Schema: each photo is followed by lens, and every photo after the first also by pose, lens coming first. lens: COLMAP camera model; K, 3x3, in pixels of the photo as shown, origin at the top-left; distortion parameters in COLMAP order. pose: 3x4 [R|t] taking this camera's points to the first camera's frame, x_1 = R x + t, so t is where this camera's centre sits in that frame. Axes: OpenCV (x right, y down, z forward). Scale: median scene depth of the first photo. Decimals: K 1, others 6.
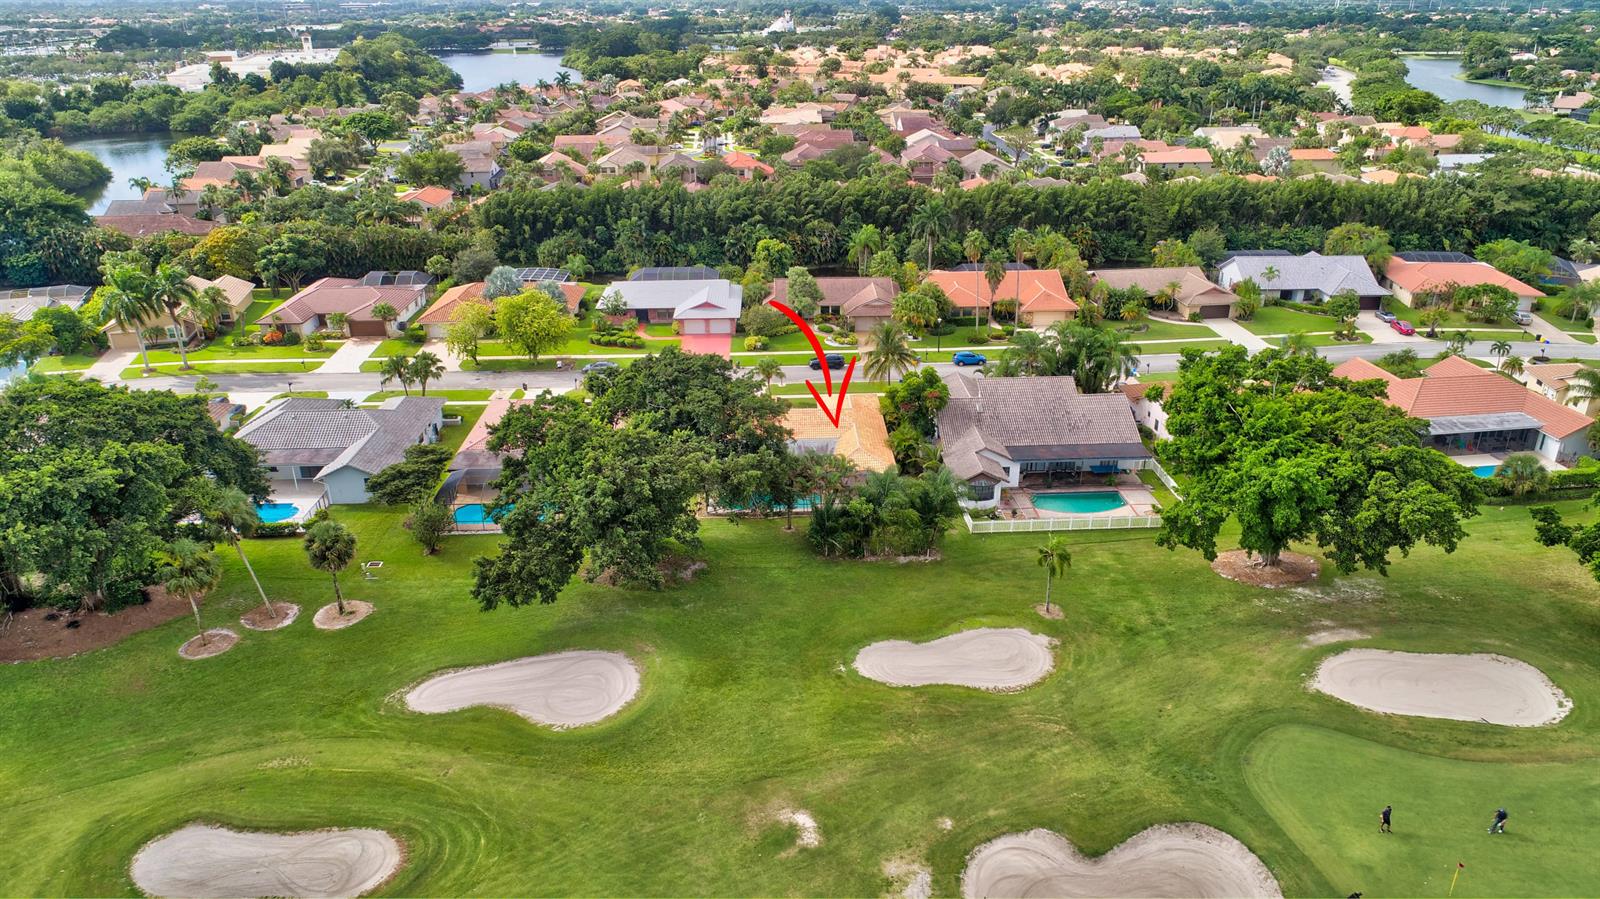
lens RADIAL K [[1068.3, 0, 810.1], [0, 1068.3, 439.5], [0, 0, 1]] dist [-0.001348, -0.003213]
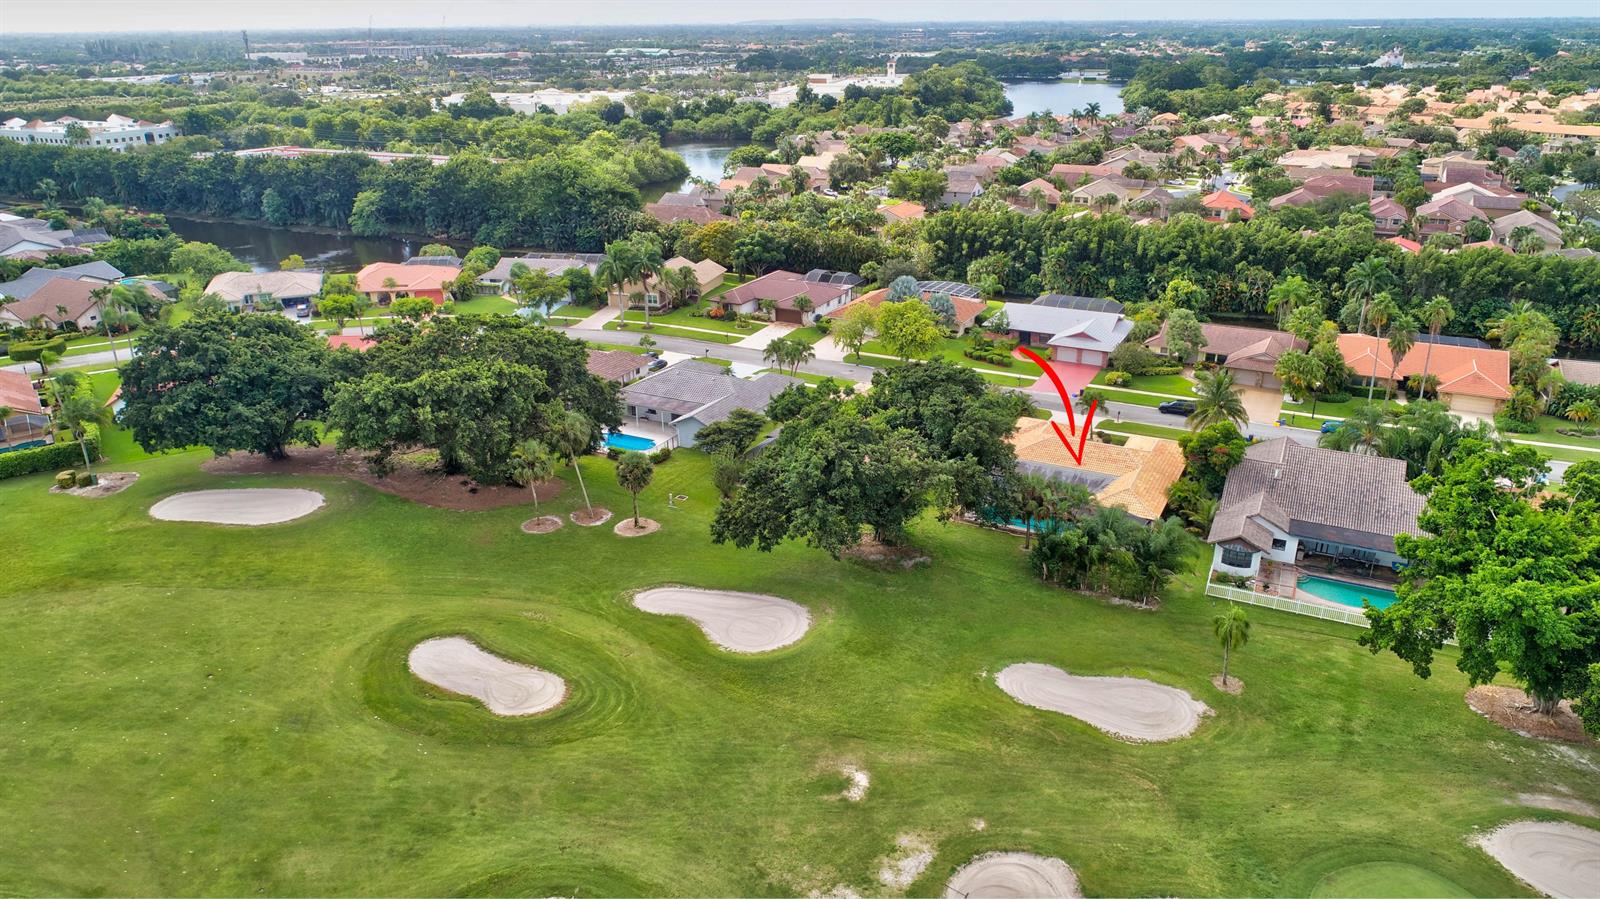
lens RADIAL K [[1068.3, 0, 814.0], [0, 1068.3, 452.9], [0, 0, 1]] dist [-0.001348, -0.003213]
pose [[0.871102, 0.184082, -0.455298, 0.214469], [-0.190185, 0.981199, 0.032836, -0.001432], [0.452782, 0.057987, 0.889734, -0.015456]]
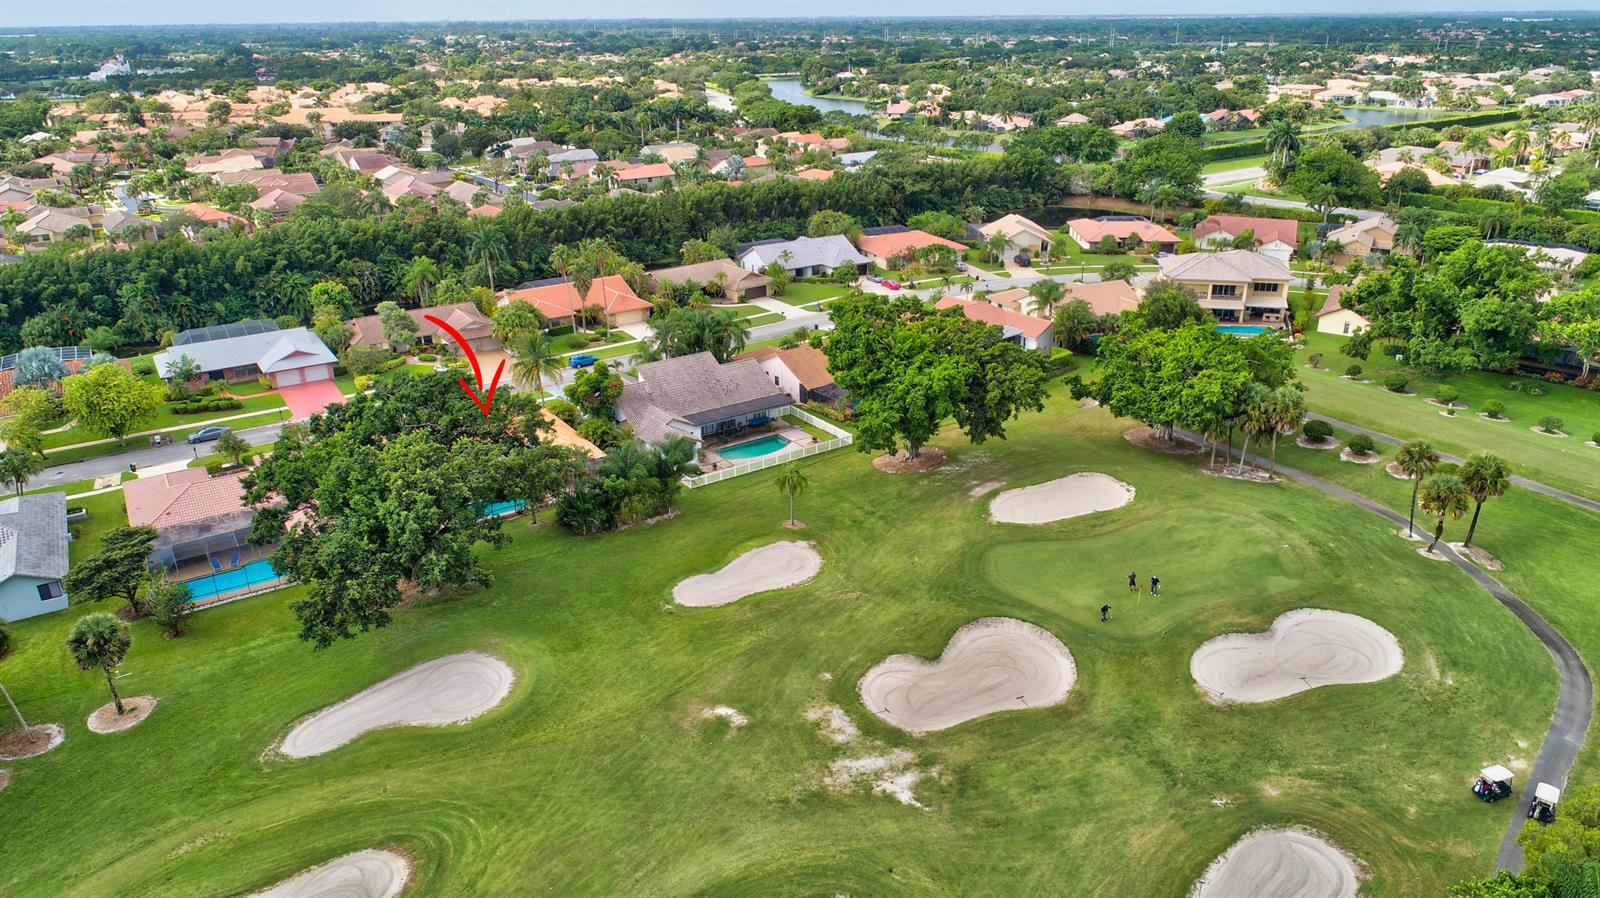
lens RADIAL K [[1068.3, 0, 807.0], [0, 1068.3, 421.4], [0, 0, 1]] dist [-0.001348, -0.003213]
pose [[0.851588, -0.189998, 0.488567, -0.245655], [0.210529, 0.977499, 0.013180, 0.022797], [-0.480078, 0.091634, 0.872427, -0.066696]]
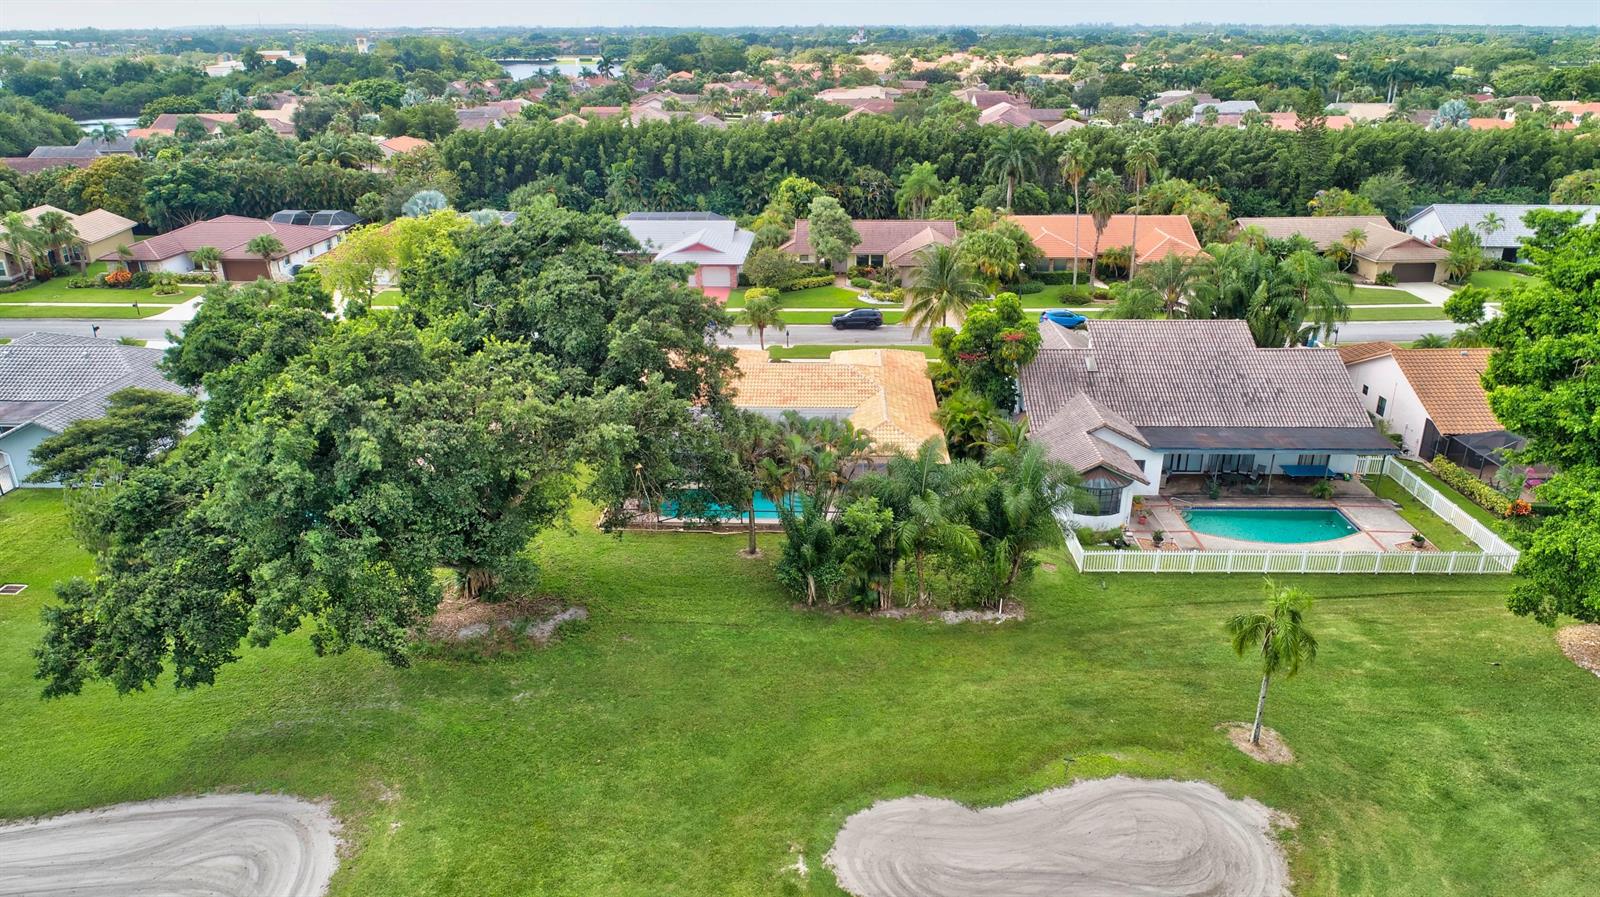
lens RADIAL K [[1068.3, 0, 803.0], [0, 1068.3, 451.8], [0, 0, 1]] dist [-0.001348, -0.003213]
pose [[0.997223, 0.027851, -0.069064, 0.037599], [-0.029267, 0.999380, -0.019577, 0.034076], [0.068476, 0.021544, 0.997420, 0.369092]]
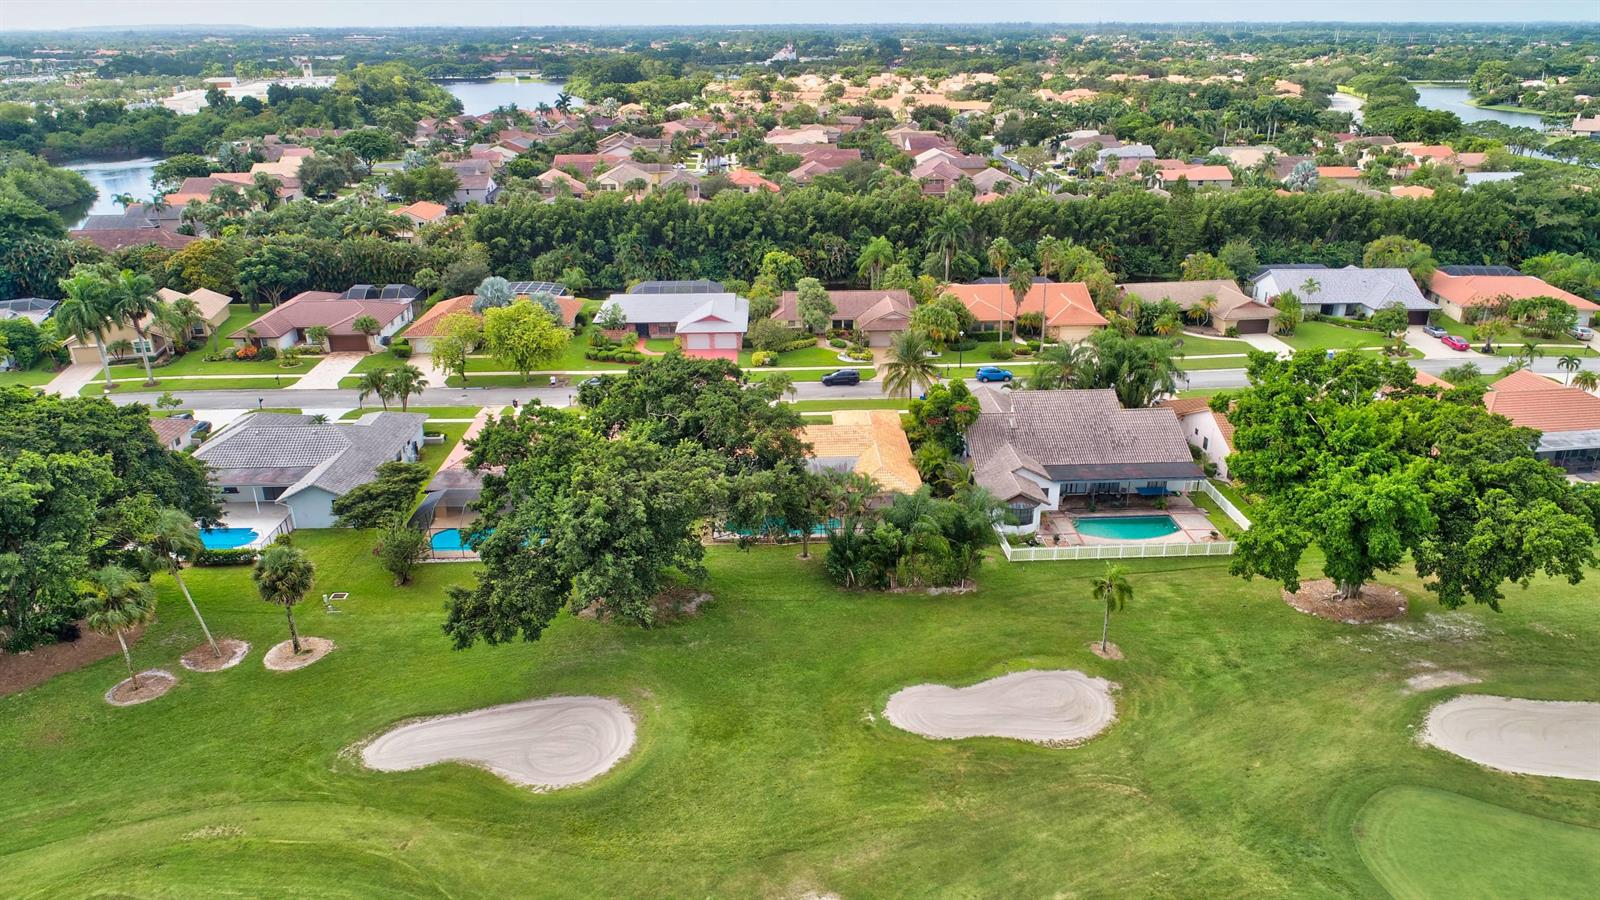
lens RADIAL K [[1068.3, 0, 808.8], [0, 1068.3, 445.6], [0, 0, 1]] dist [-0.001348, -0.003213]
pose [[0.999998, 0.000460, -0.002014, -0.012333], [-0.000508, 0.999713, -0.023954, 0.010333], [0.002003, 0.023955, 0.999711, 0.088281]]
